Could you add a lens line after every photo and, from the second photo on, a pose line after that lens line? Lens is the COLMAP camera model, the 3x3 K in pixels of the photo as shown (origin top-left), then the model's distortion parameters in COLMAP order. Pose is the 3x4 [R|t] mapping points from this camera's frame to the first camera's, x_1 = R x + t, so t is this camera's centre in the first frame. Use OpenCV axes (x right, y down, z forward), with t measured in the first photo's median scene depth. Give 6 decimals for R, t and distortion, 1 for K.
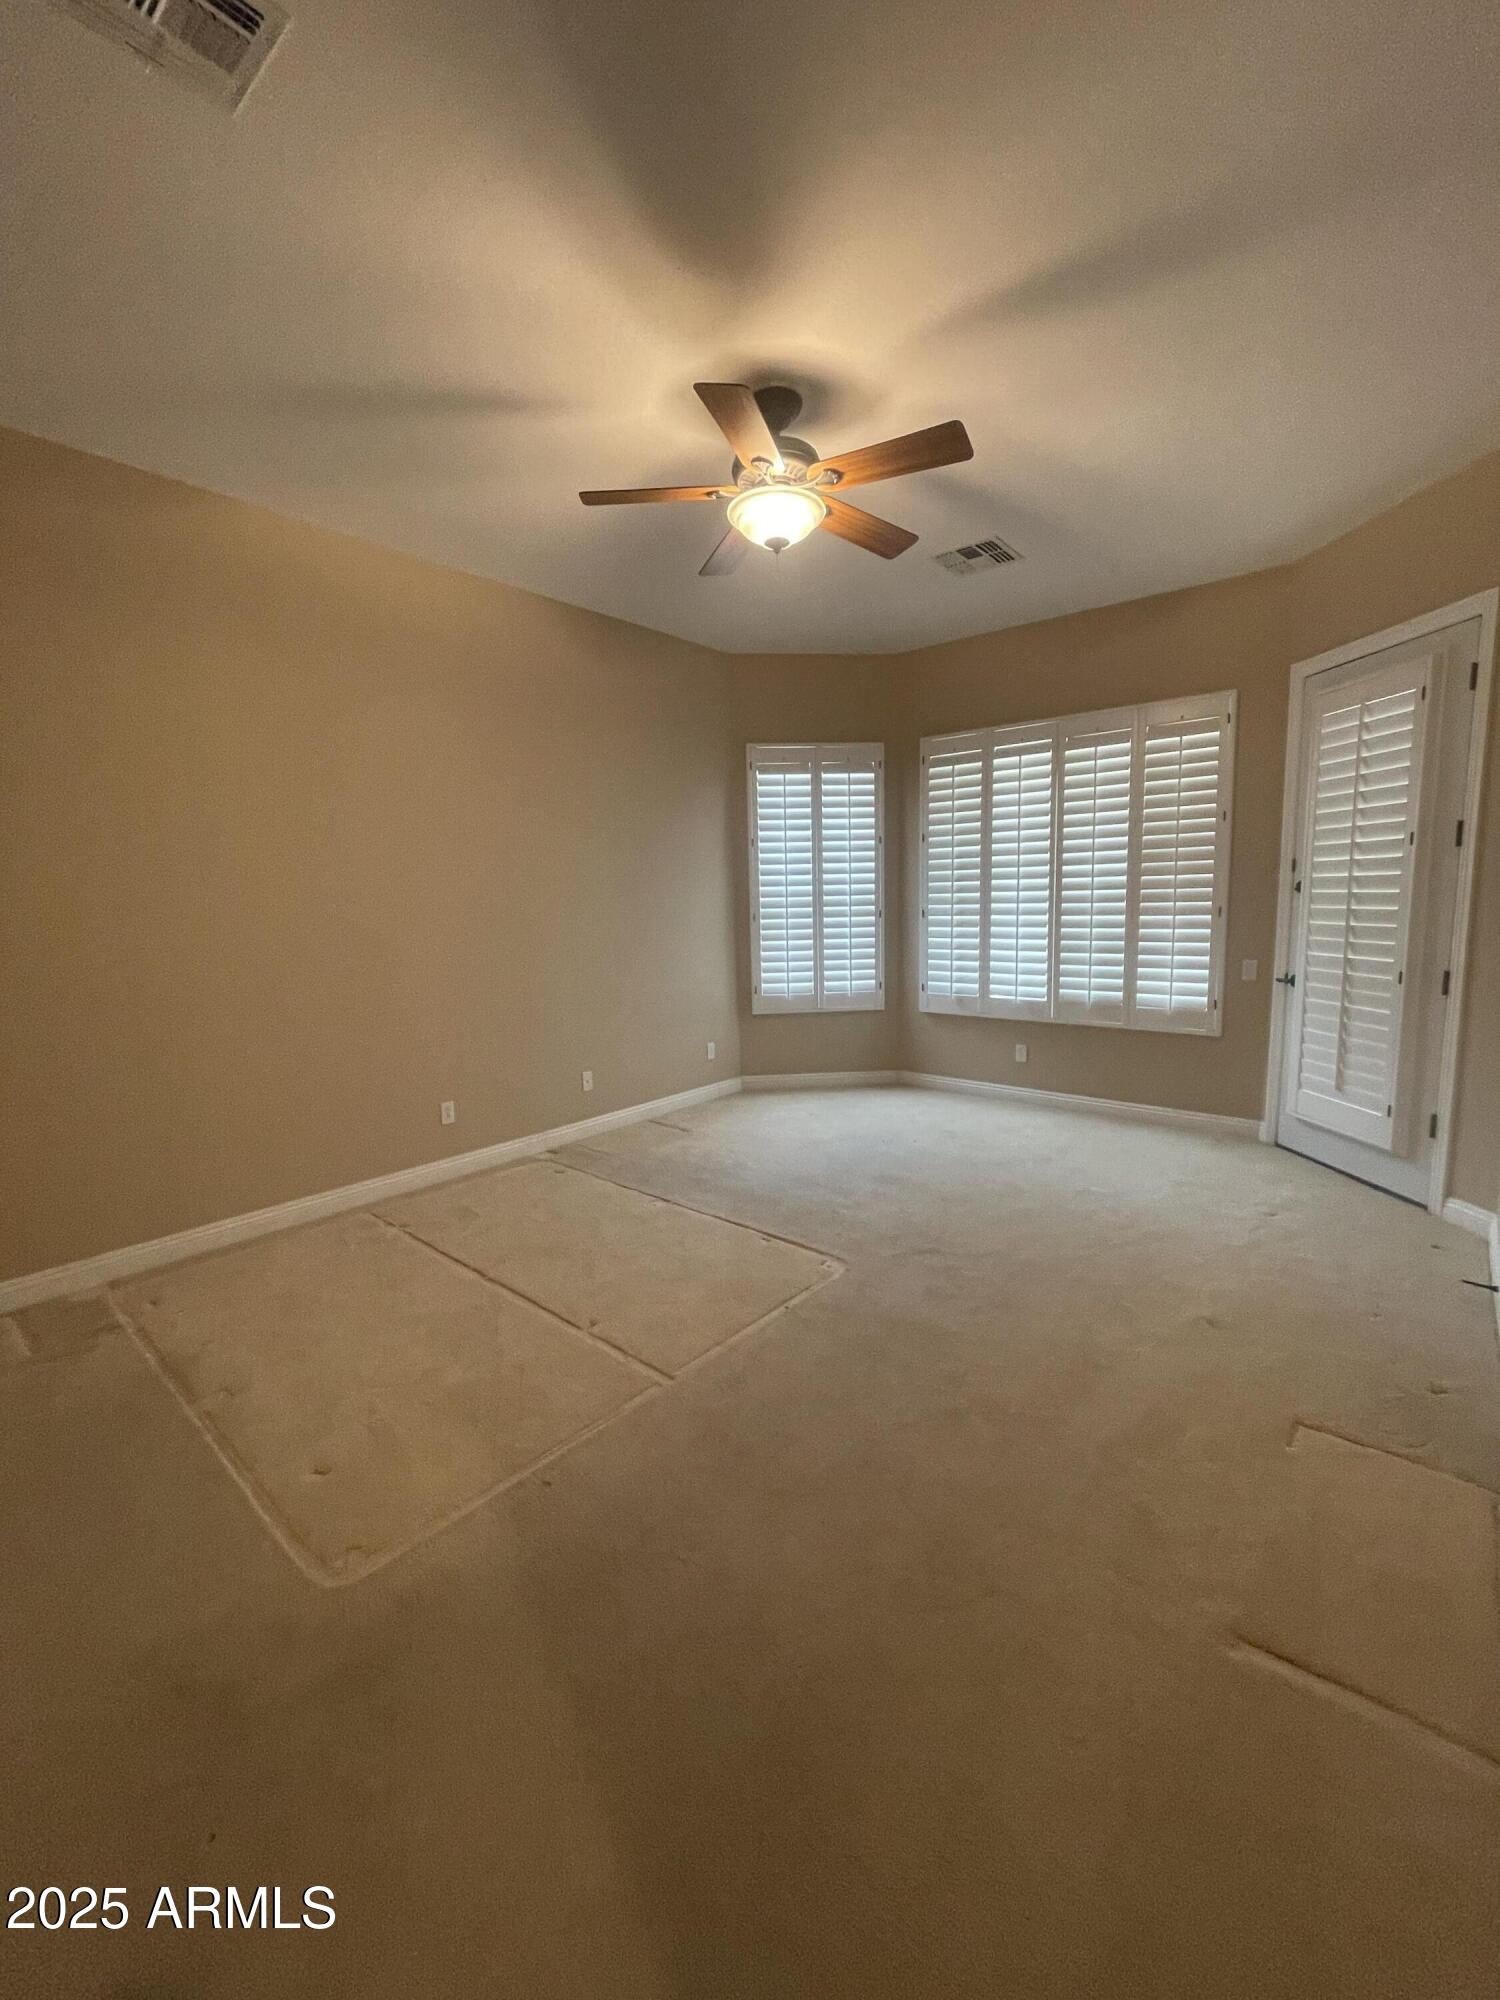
lens RADIAL K [[812.4, 0, 755.0], [0, 812.4, 992.3], [0, 0, 1]] dist [0.001148, 0.000205]
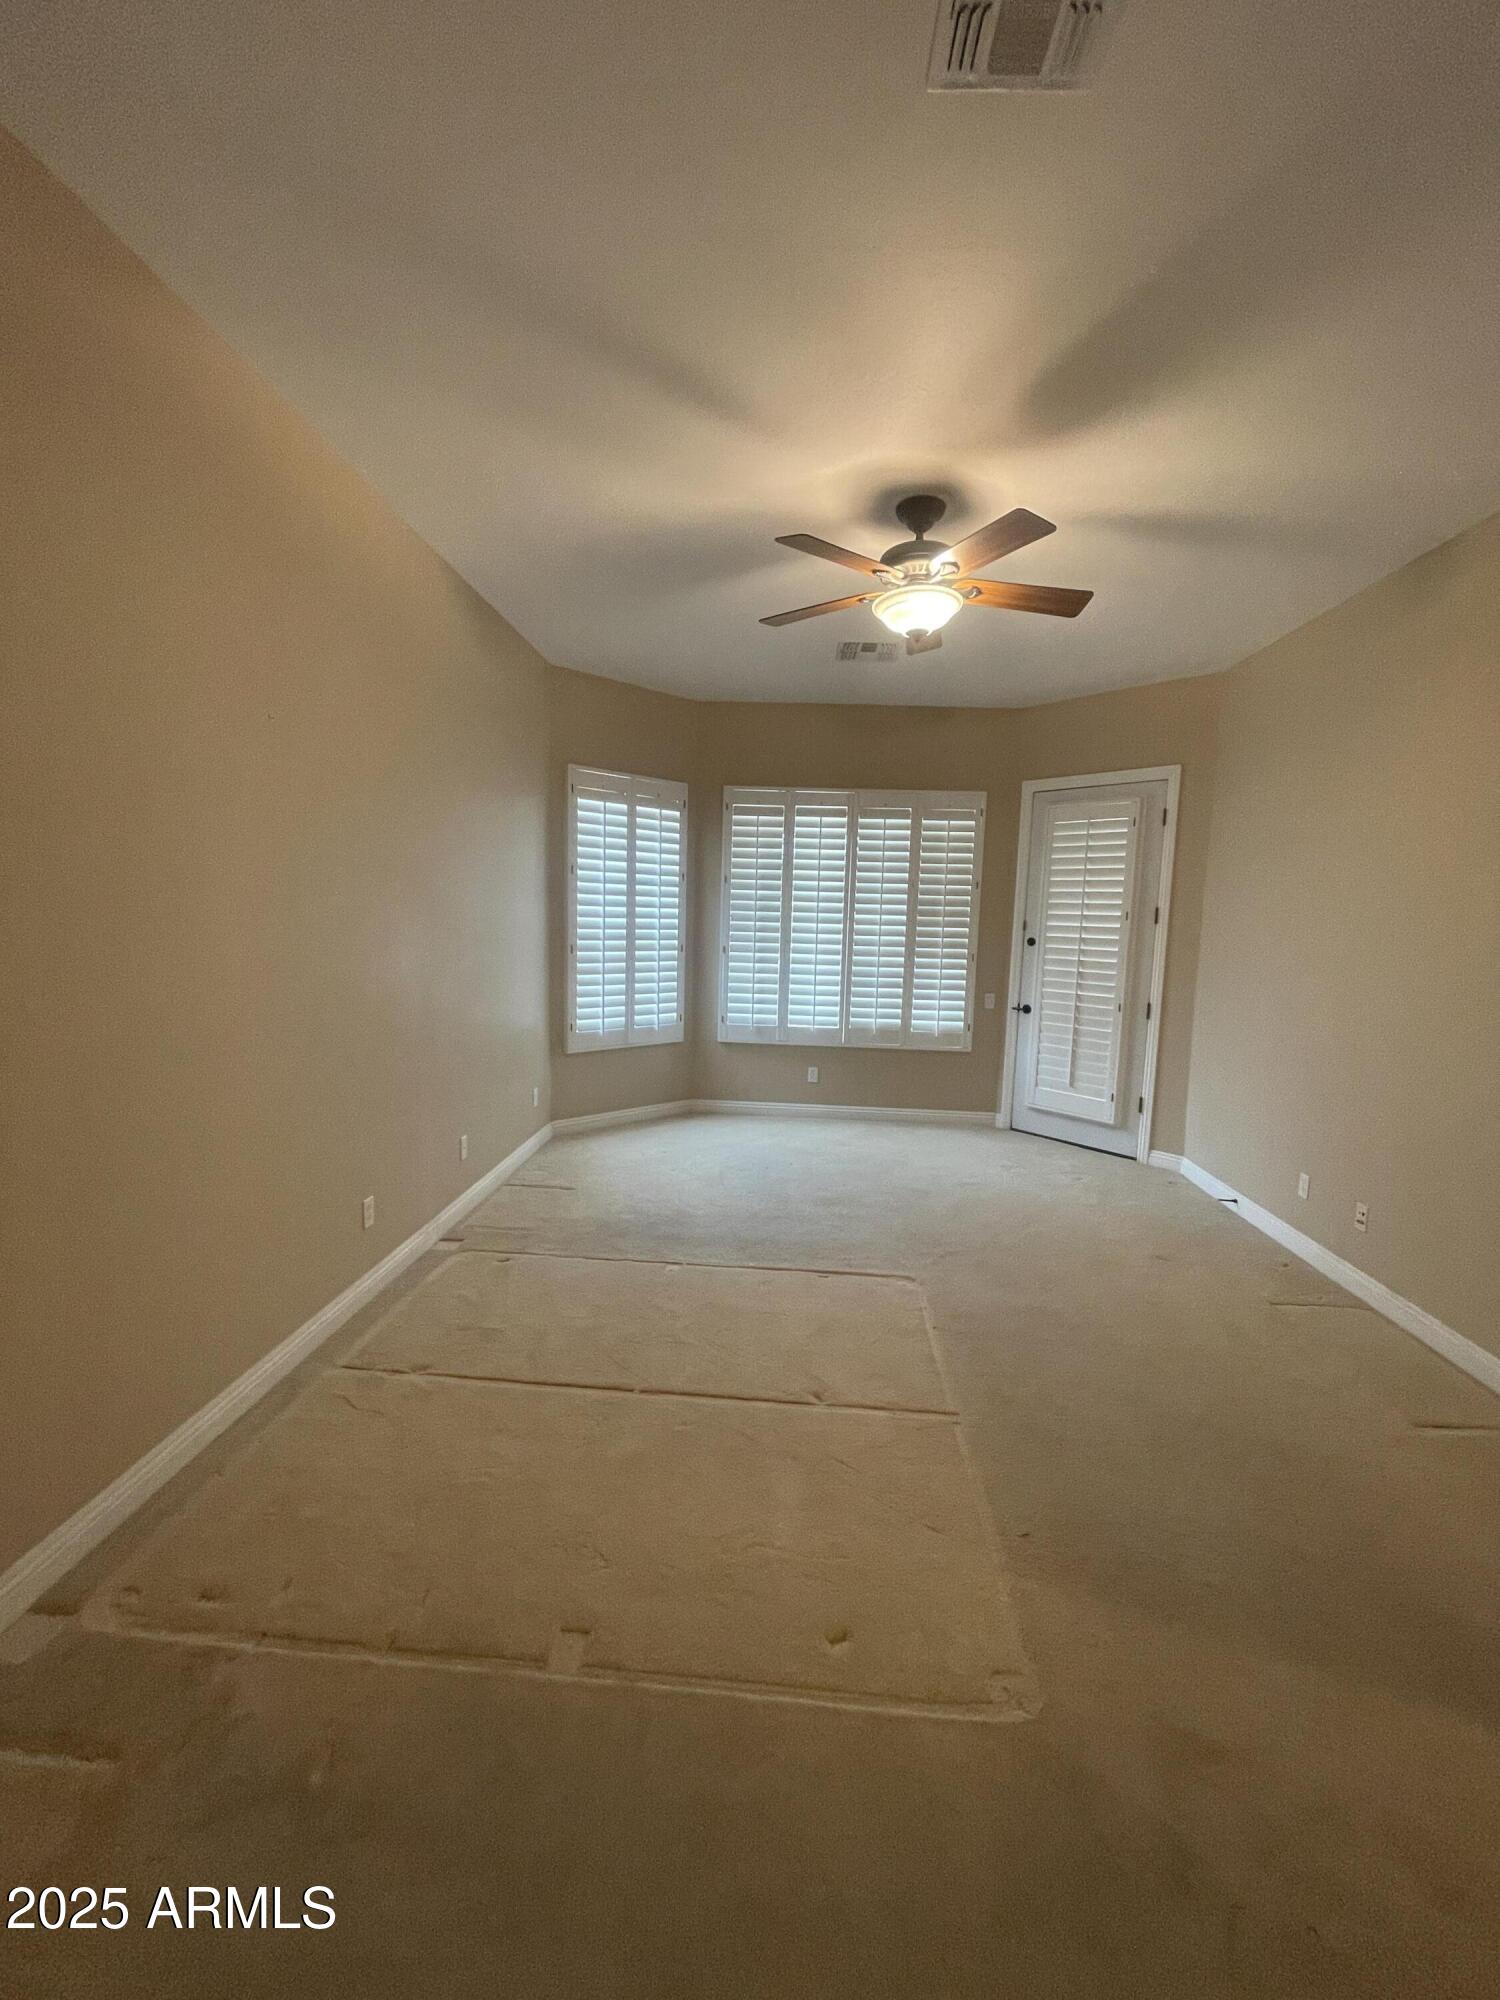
lens RADIAL K [[812.4, 0, 755.0], [0, 812.4, 992.3], [0, 0, 1]] dist [0.001148, 0.000205]
pose [[0.795771, -0.011682, 0.605485, -0.465244], [0.022854, 0.999681, -0.010750, -0.032967], [-0.605167, 0.022392, 0.795784, 0.151414]]
